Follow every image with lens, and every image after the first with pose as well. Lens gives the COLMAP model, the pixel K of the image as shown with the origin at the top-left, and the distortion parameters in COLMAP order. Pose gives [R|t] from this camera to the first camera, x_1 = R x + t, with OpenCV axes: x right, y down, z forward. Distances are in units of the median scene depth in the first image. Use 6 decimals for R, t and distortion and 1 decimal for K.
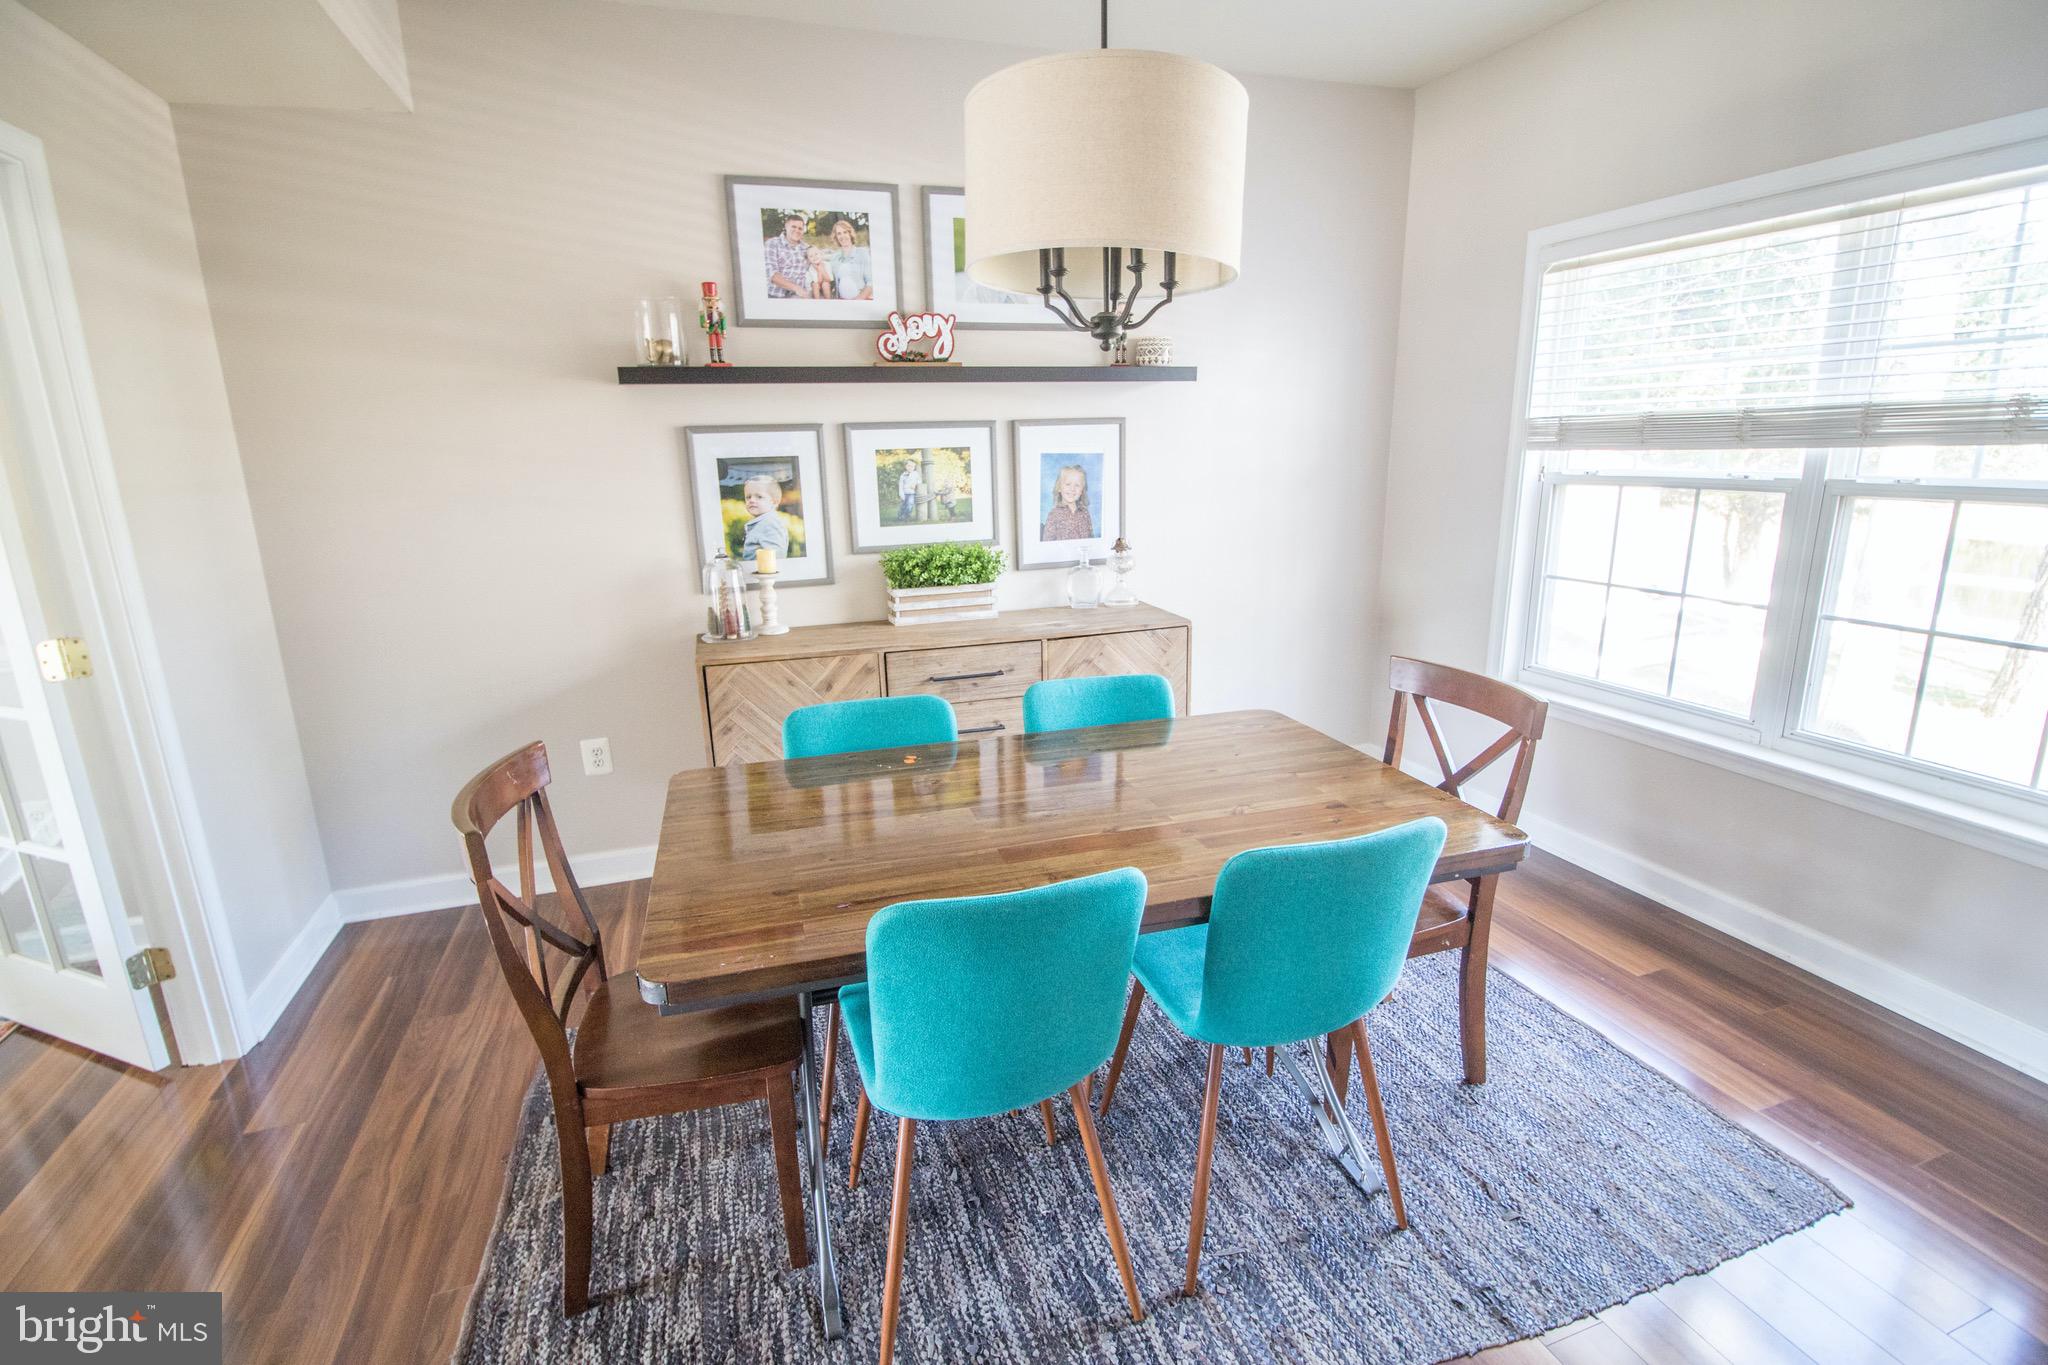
lens RADIAL K [[944.8, 0, 1017.7], [0, 944.8, 678.9], [0, 0, 1]] dist [-0.000572, -0.011296]
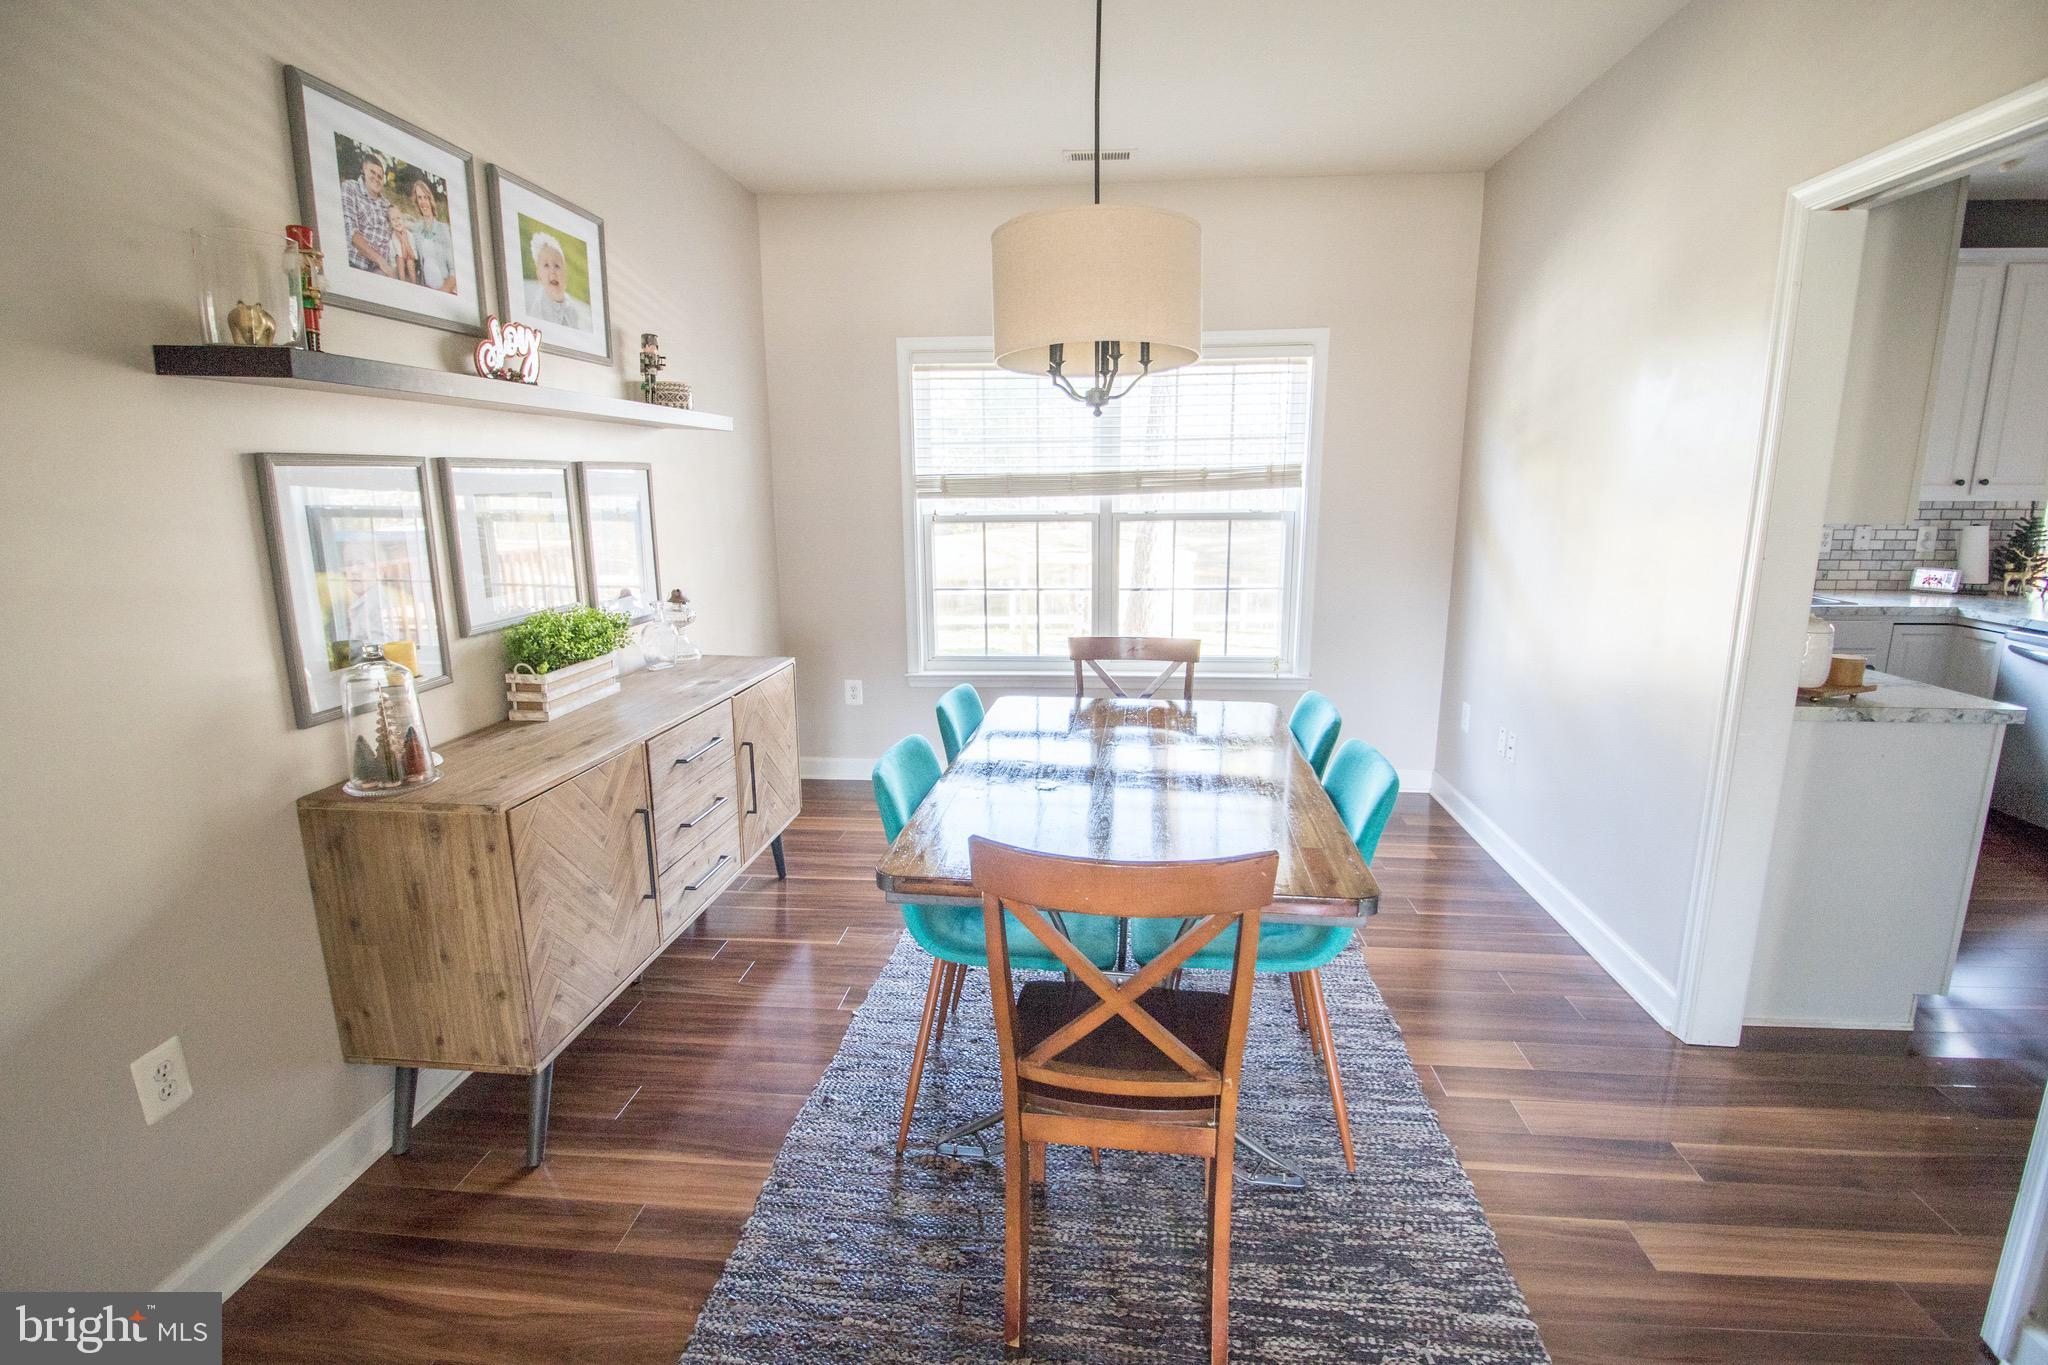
lens RADIAL K [[944.8, 0, 1026.5], [0, 944.8, 667.8], [0, 0, 1]] dist [-0.000572, -0.011296]
pose [[0.408331, -0.157636, 0.899120, -0.675463], [0.217219, 0.973462, 0.072021, -0.070821], [-0.886613, 0.165898, 0.431736, 0.327066]]
